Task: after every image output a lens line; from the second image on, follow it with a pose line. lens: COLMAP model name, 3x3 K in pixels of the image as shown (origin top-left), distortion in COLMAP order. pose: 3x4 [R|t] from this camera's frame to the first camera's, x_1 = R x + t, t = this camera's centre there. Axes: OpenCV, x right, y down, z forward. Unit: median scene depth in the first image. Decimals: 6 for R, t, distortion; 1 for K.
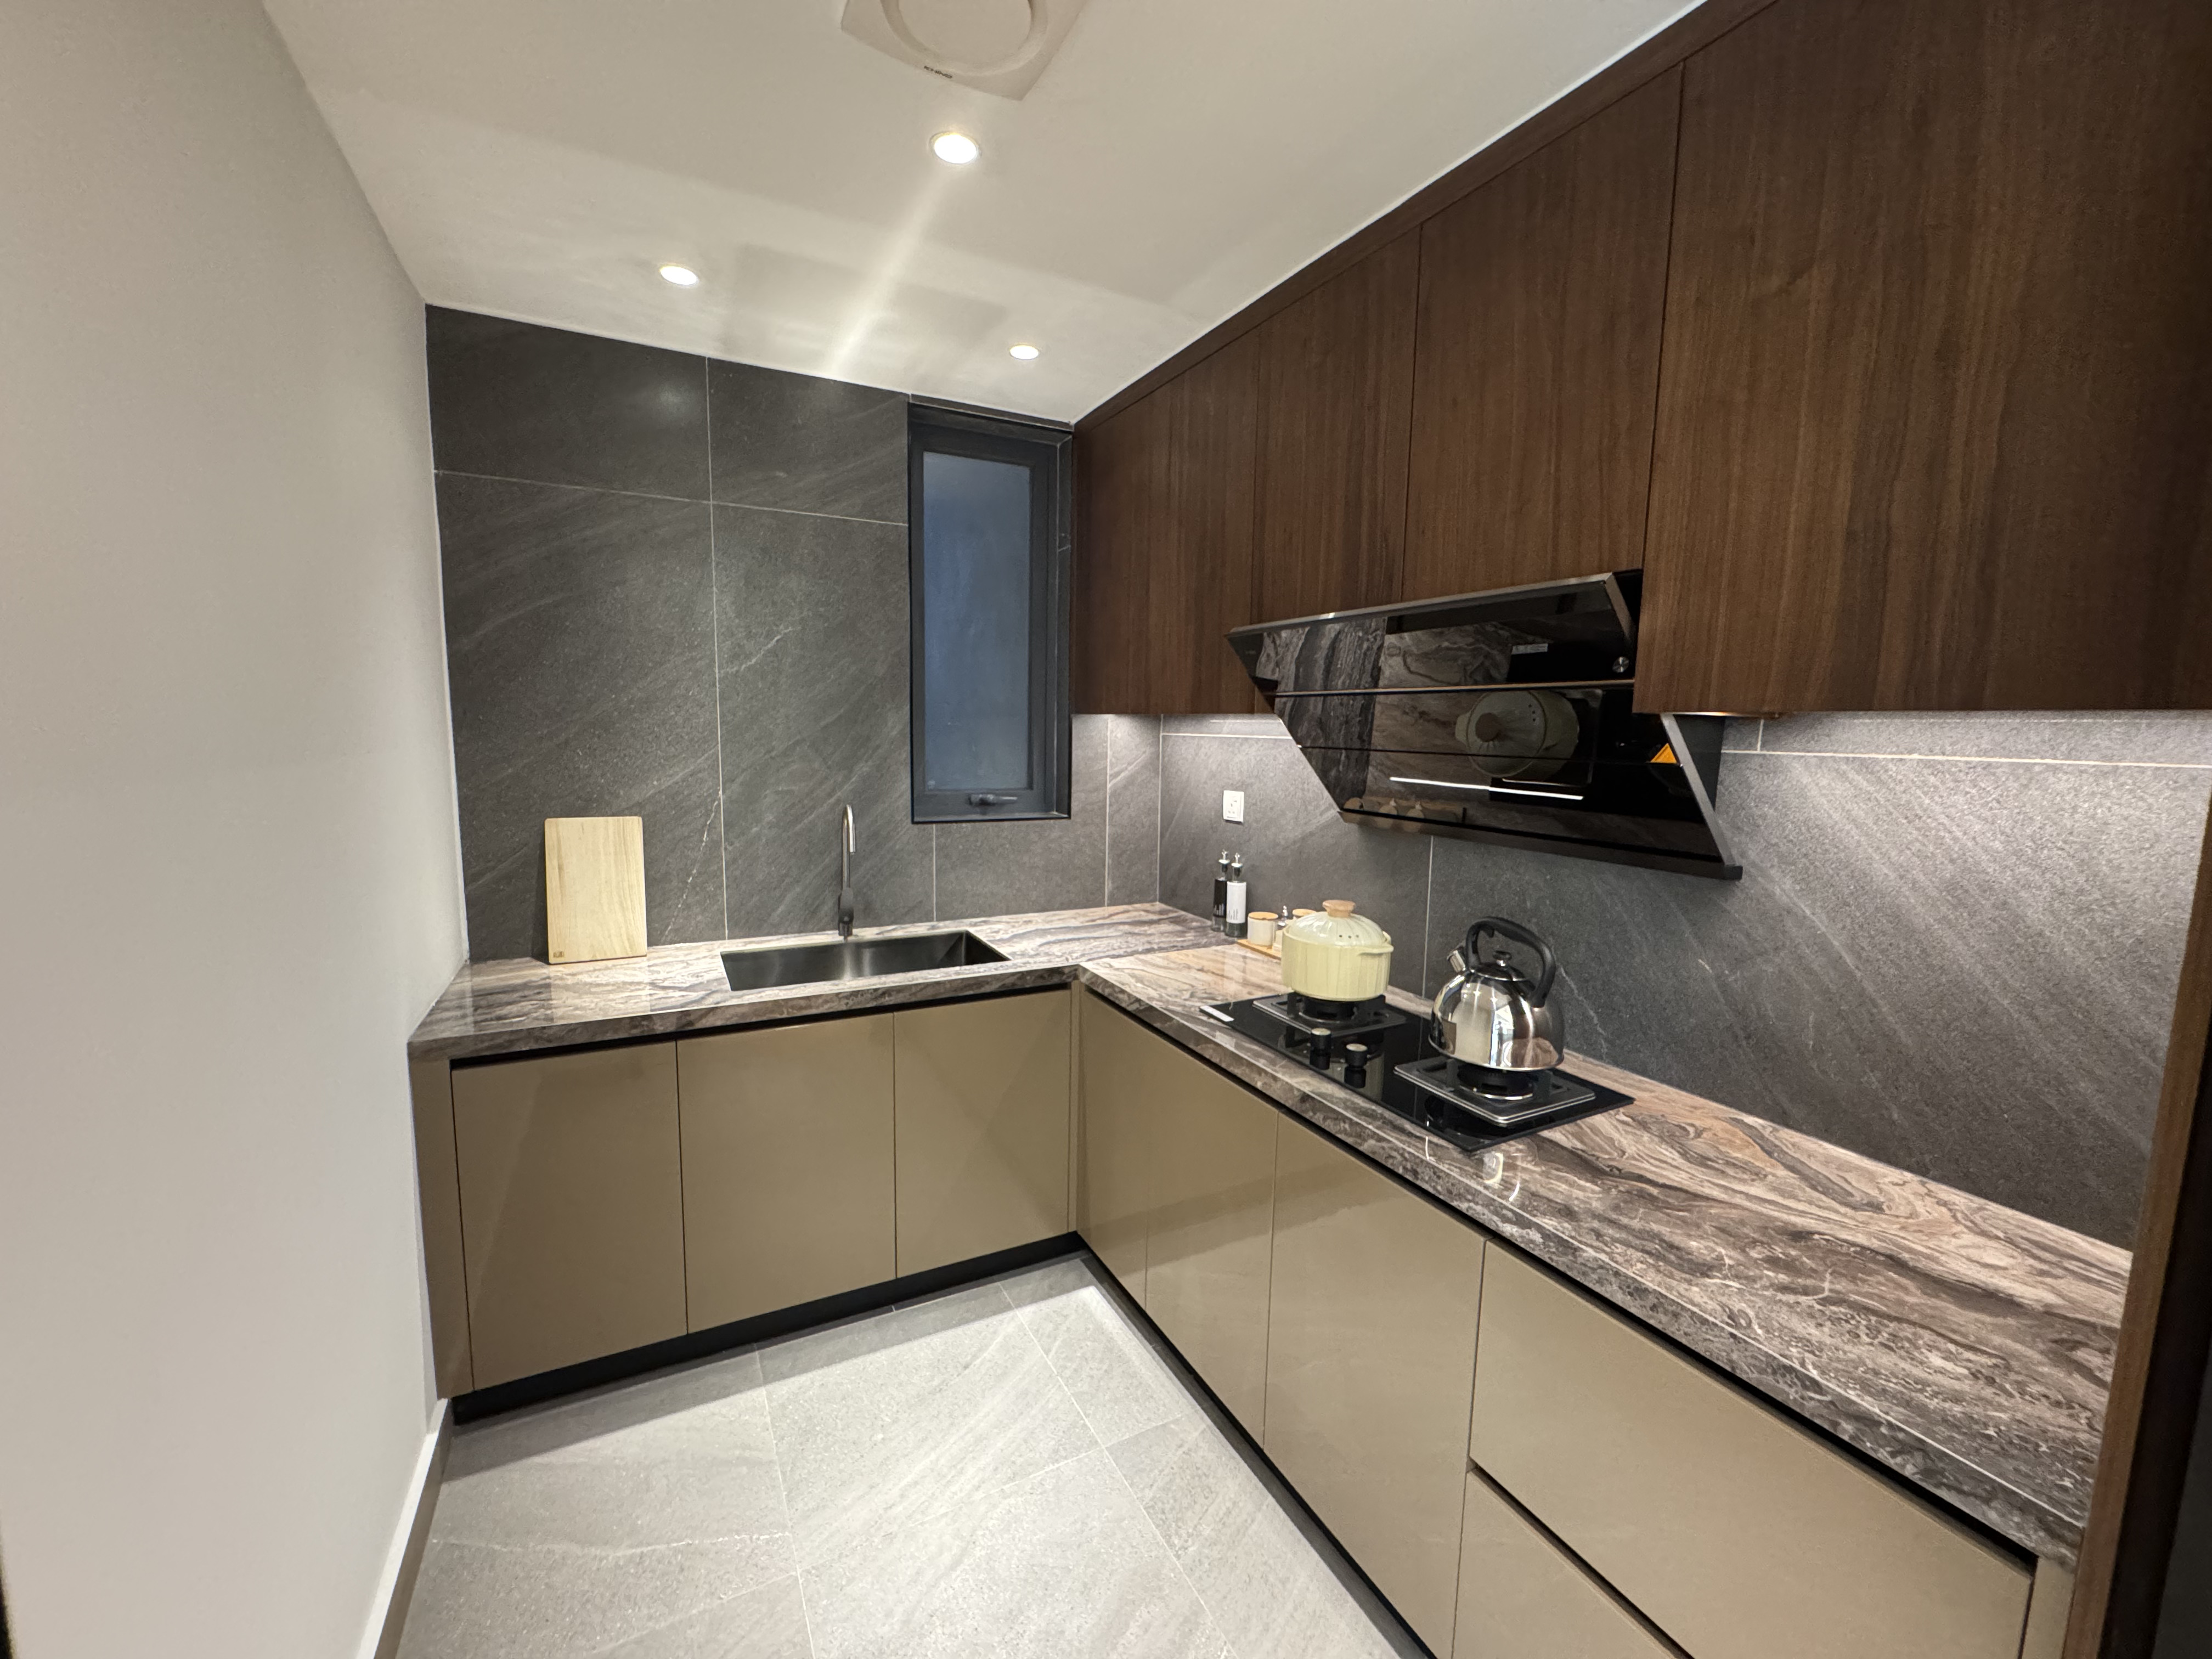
lens RADIAL K [[882.8, 0, 1103.5], [0, 882.8, 832.2], [0, 0, 1]] dist [-0.009036, -0.000050]
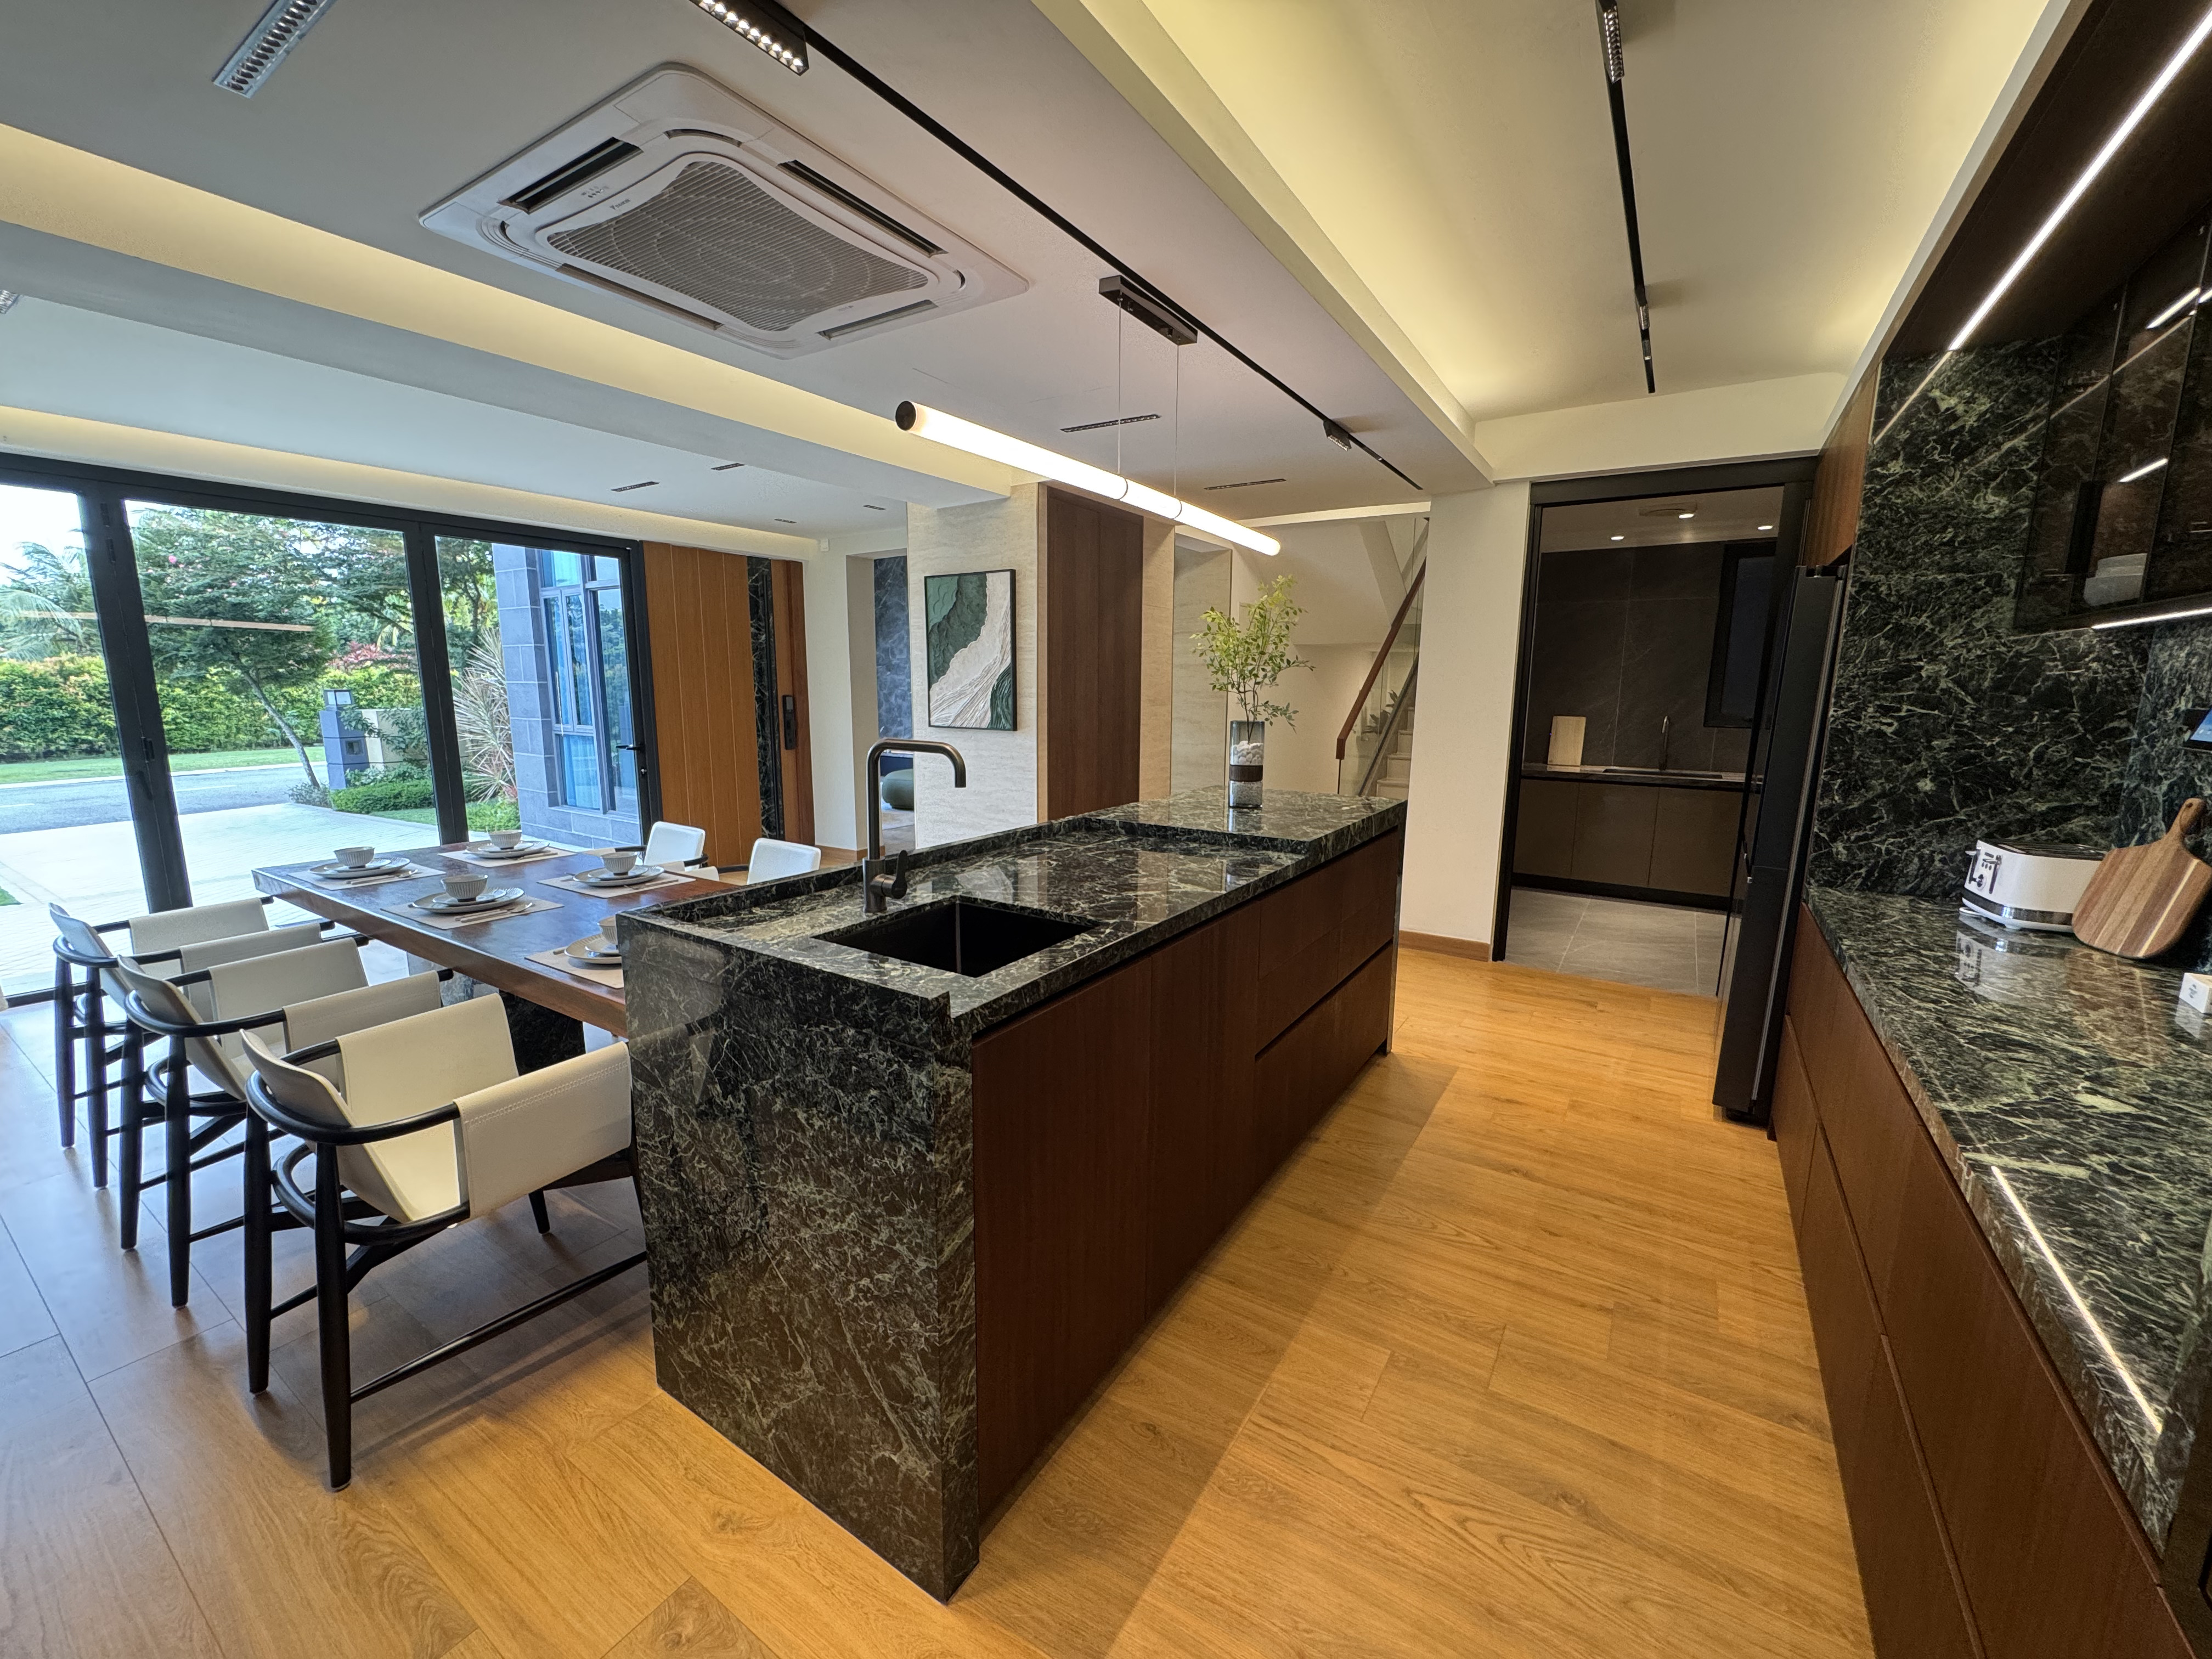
lens RADIAL K [[882.8, 0, 1103.3], [0, 882.8, 832.4], [0, 0, 1]] dist [-0.009036, -0.000050]
pose [[0.494286, 0.131475, -0.859300, 1.134300], [-0.099486, 0.990557, 0.094331, 0.226003], [0.863588, 0.038862, 0.502698, -1.670304]]
